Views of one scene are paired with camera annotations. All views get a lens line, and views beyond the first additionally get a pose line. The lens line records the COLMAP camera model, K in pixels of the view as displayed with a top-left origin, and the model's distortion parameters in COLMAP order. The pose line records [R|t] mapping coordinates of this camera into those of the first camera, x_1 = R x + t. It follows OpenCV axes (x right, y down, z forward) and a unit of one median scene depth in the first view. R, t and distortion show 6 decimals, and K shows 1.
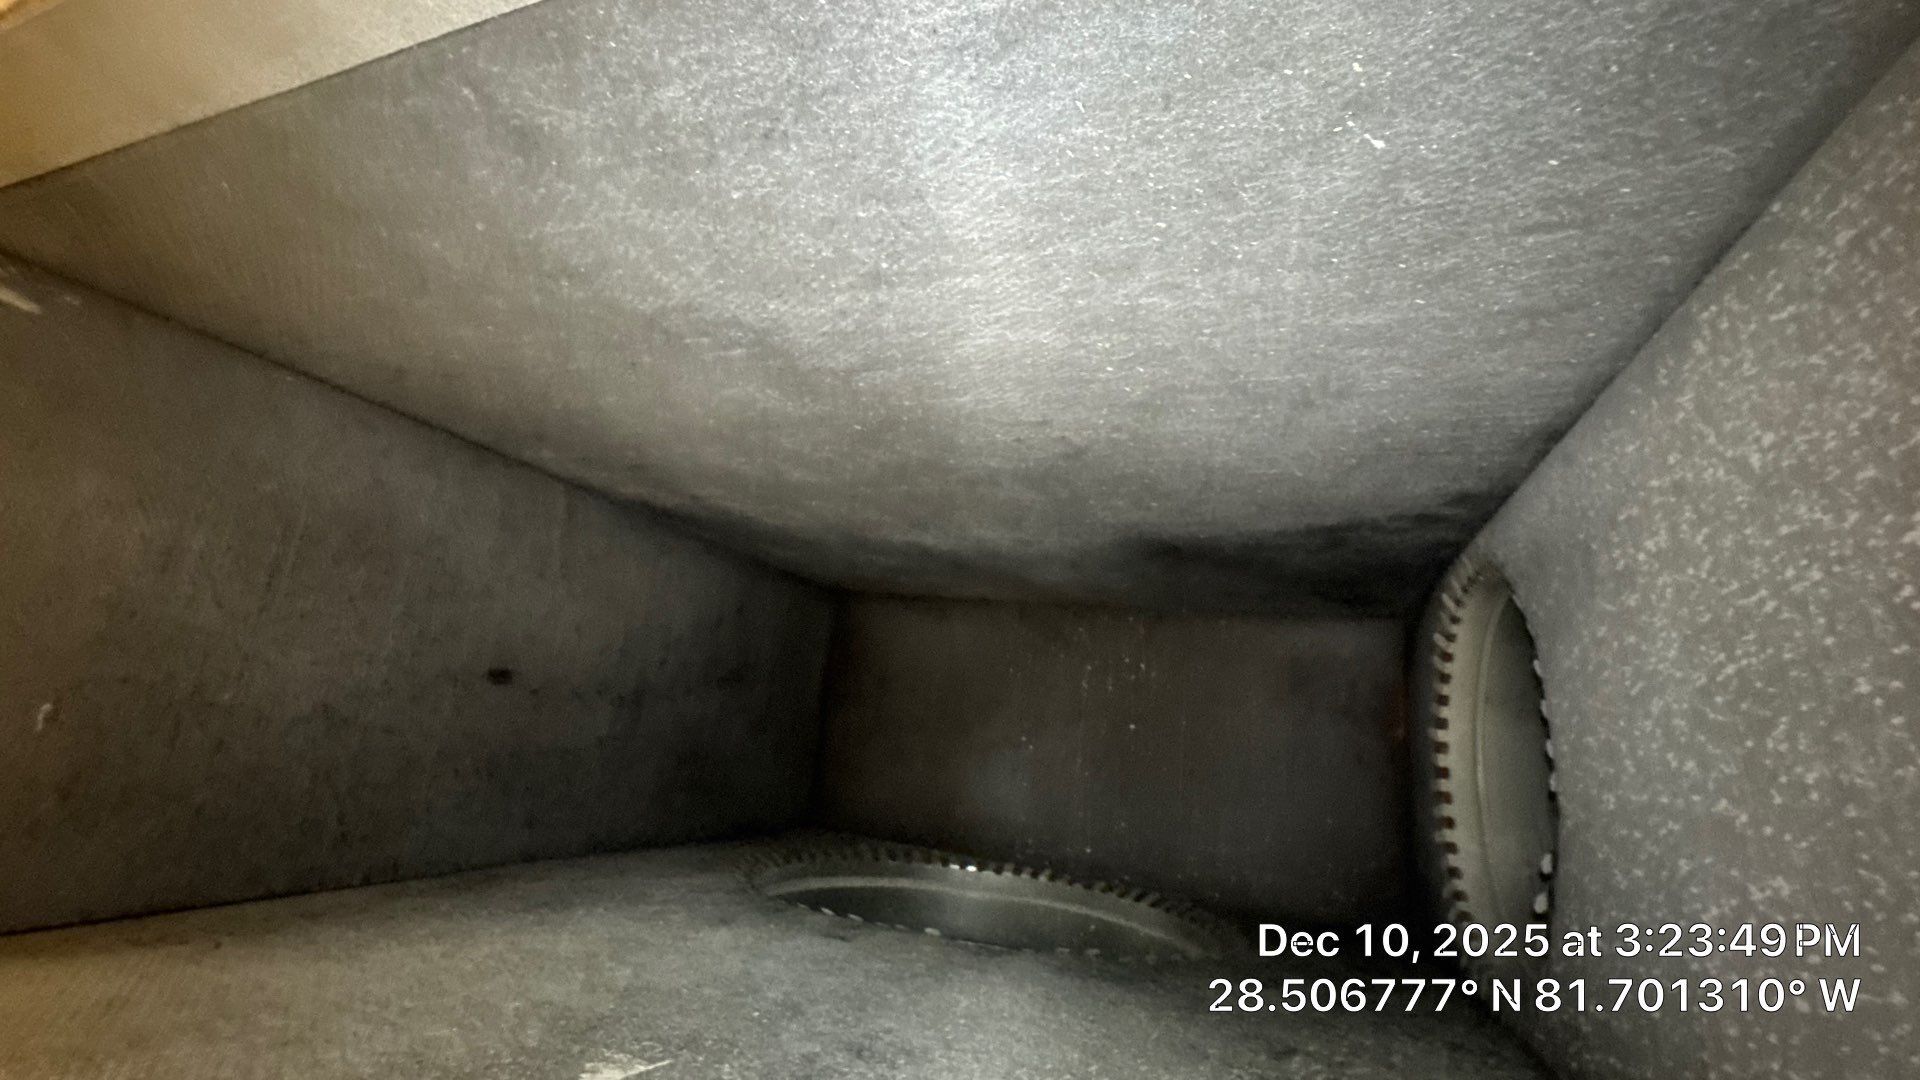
lens RADIAL K [[774.7, 0, 970.1], [0, 774.7, 539.4], [0, 0, 1]] dist [-0.004475, 0.000944]
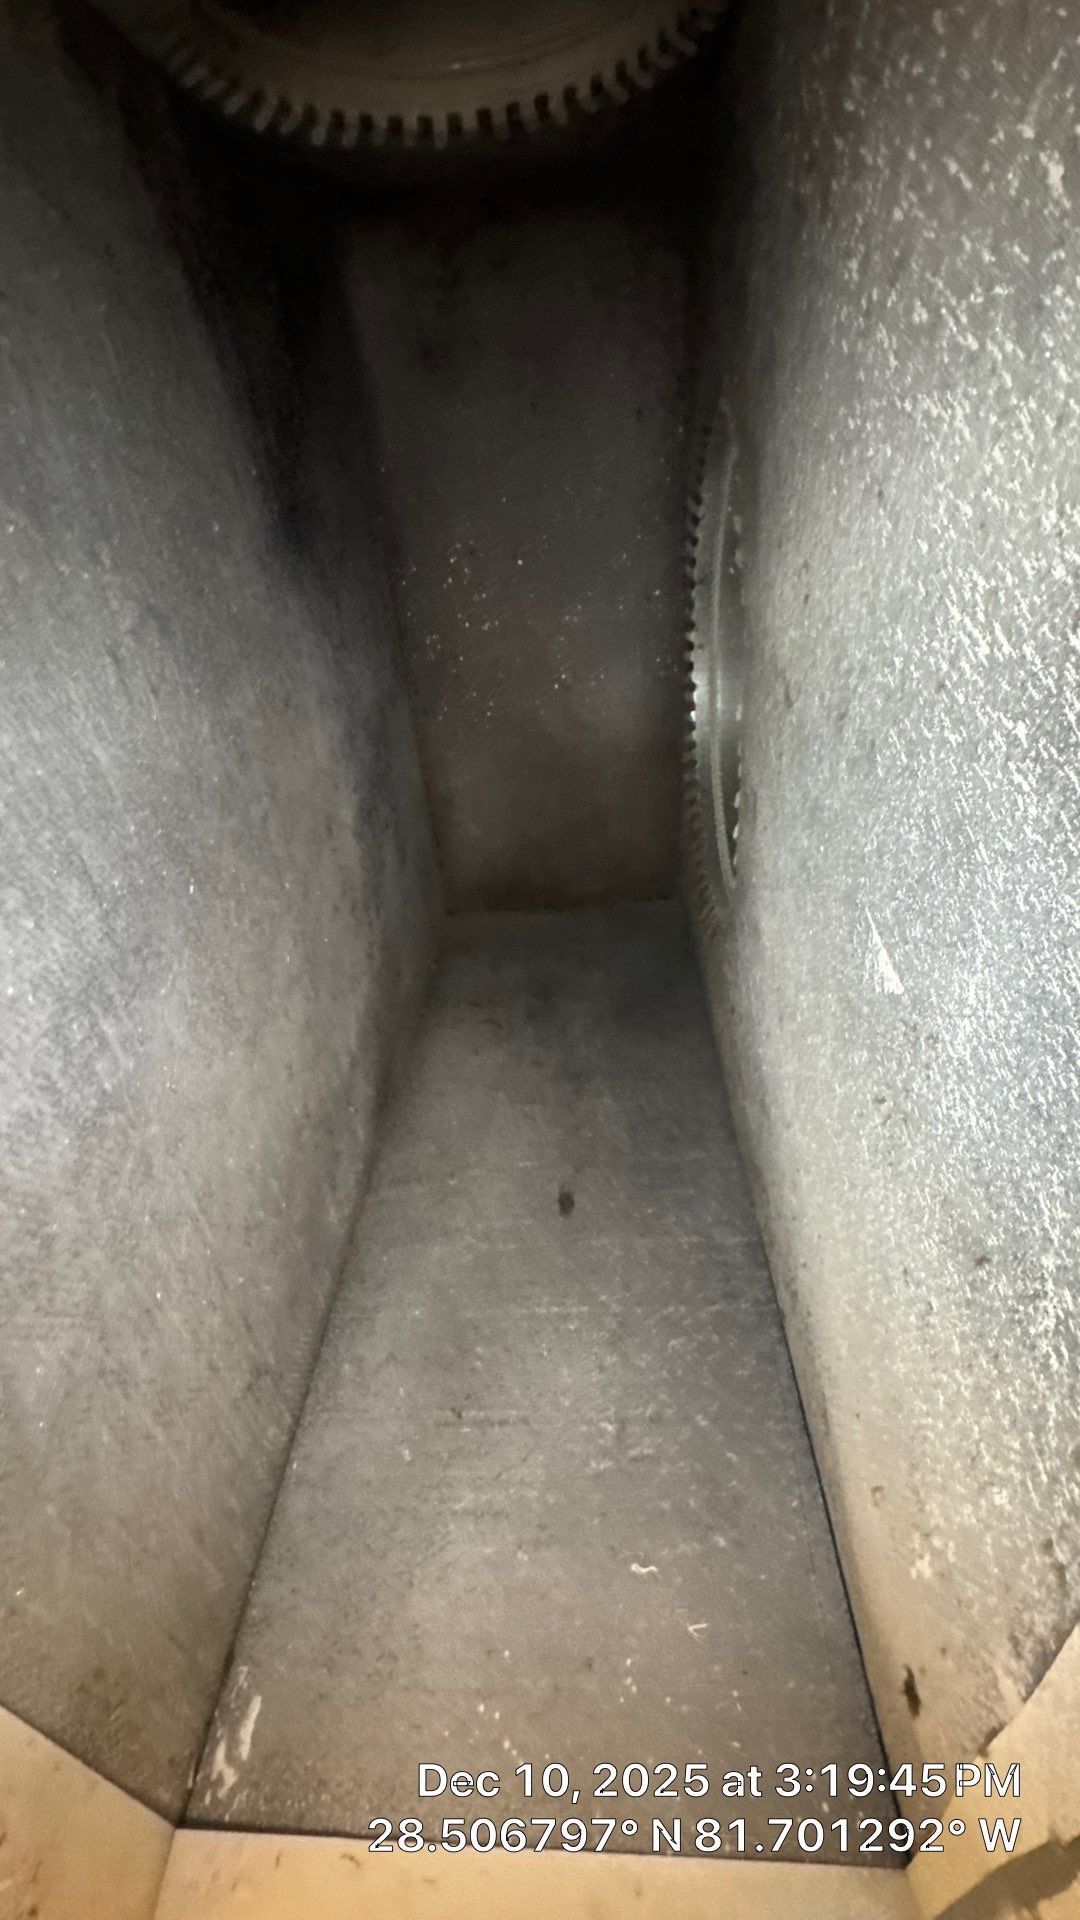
lens RADIAL K [[774.7, 0, 540.9], [0, 774.7, 953.7], [0, 0, 1]] dist [-0.004475, 0.000944]
pose [[-0.180120, -0.965232, -0.189433, -0.129721], [0.969436, -0.206810, 0.131998, 0.107635], [-0.166585, -0.159867, 0.972981, 0.100750]]
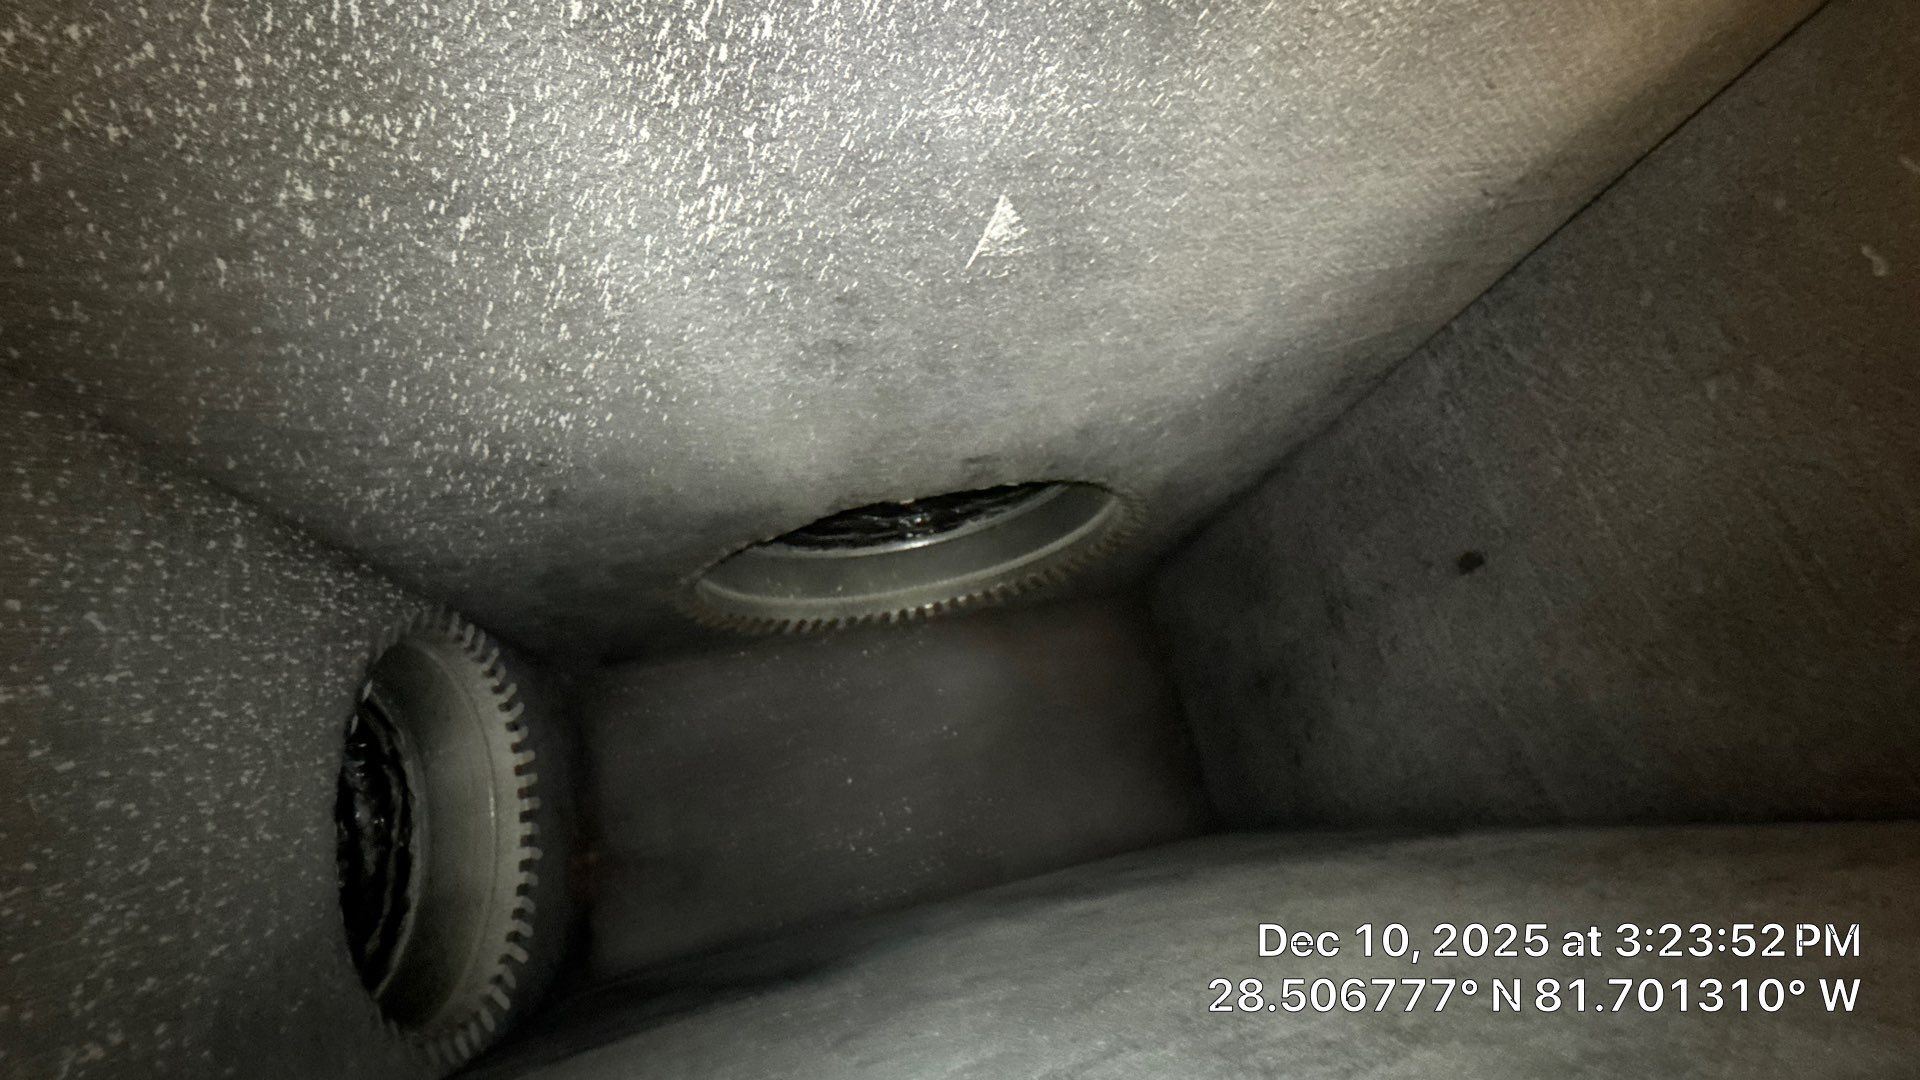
lens RADIAL K [[774.7, 0, 952.6], [0, 774.7, 540.2], [0, 0, 1]] dist [-0.004475, 0.000944]
pose [[-0.929171, 0.357511, 0.093953, -0.224950], [-0.249806, -0.794649, 0.553290, -0.180400], [0.272467, 0.490631, 0.827673, 0.171522]]
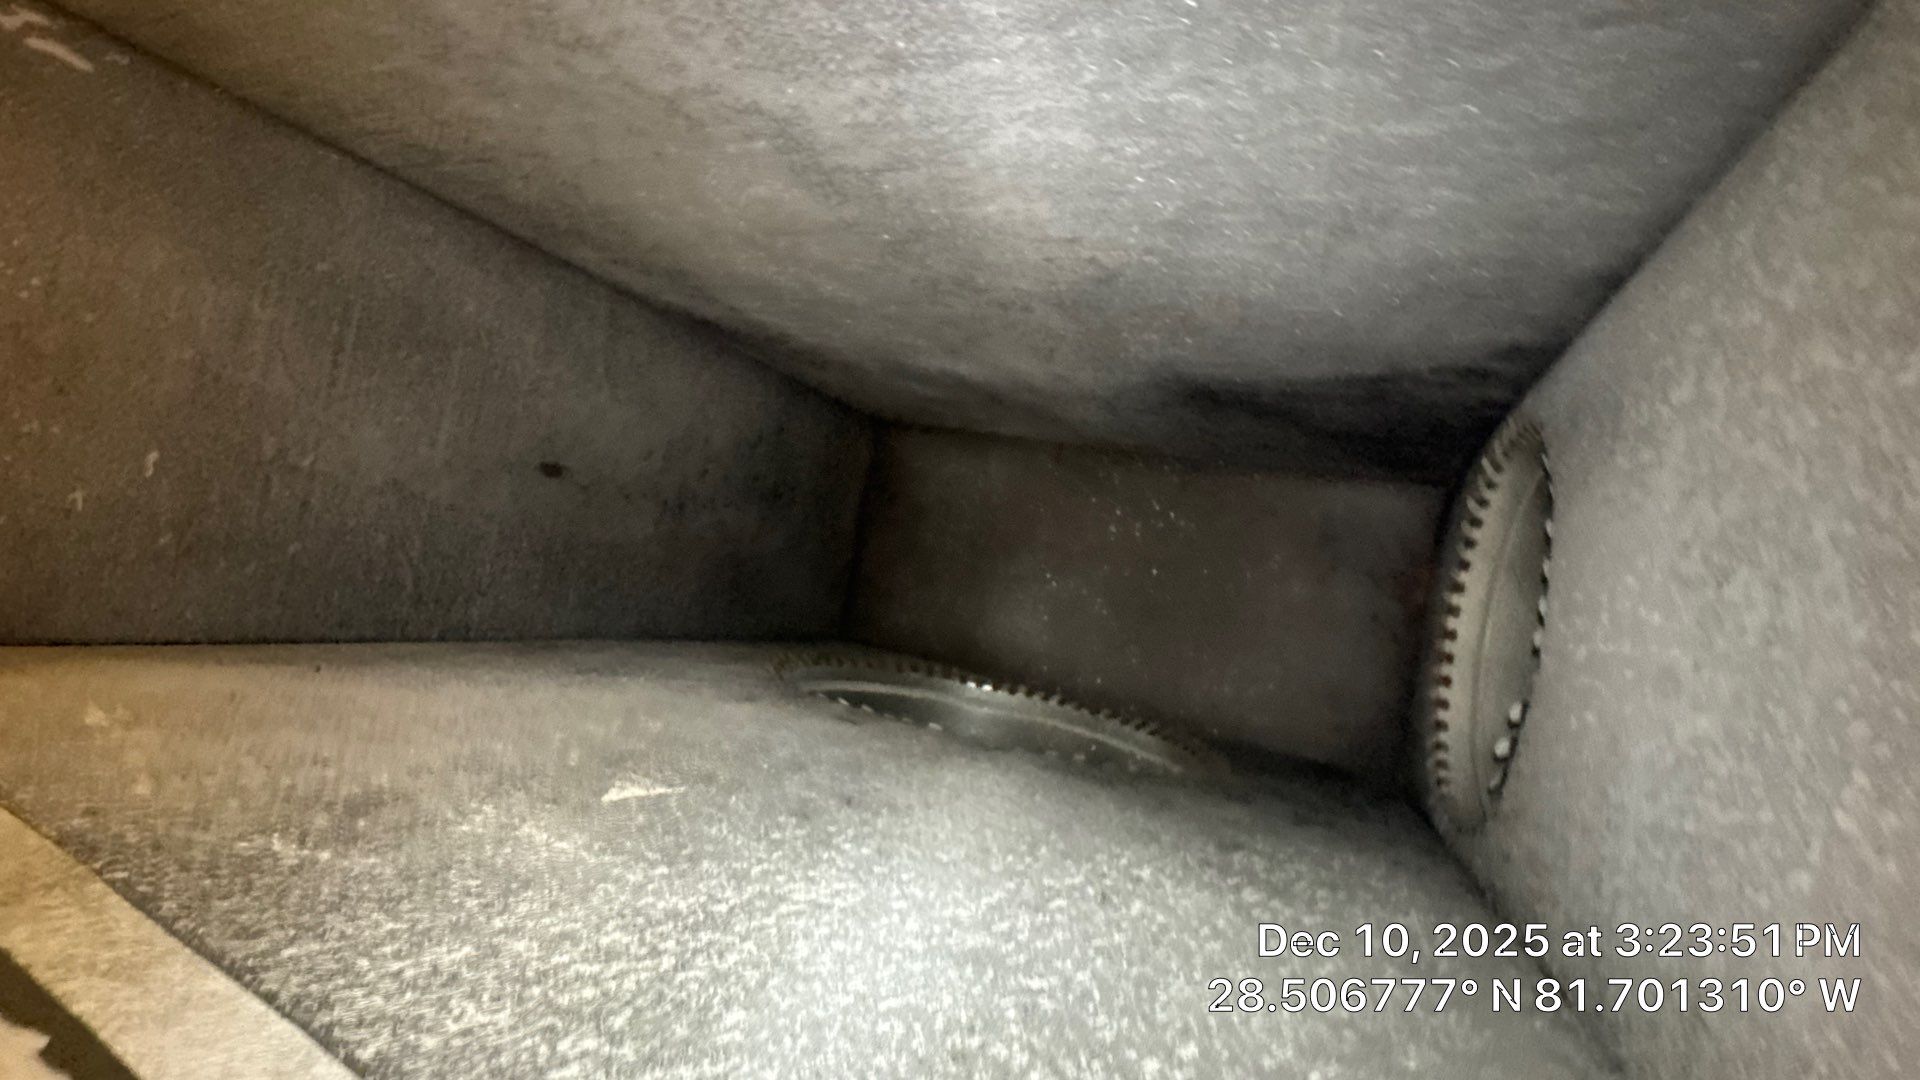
lens RADIAL K [[774.7, 0, 968.6], [0, 774.7, 543.1], [0, 0, 1]] dist [-0.004475, 0.000944]
pose [[0.994889, 0.079212, -0.062623, 0.054559], [-0.065278, 0.977696, 0.199621, 0.033512], [0.077039, -0.194513, 0.977870, -0.027662]]
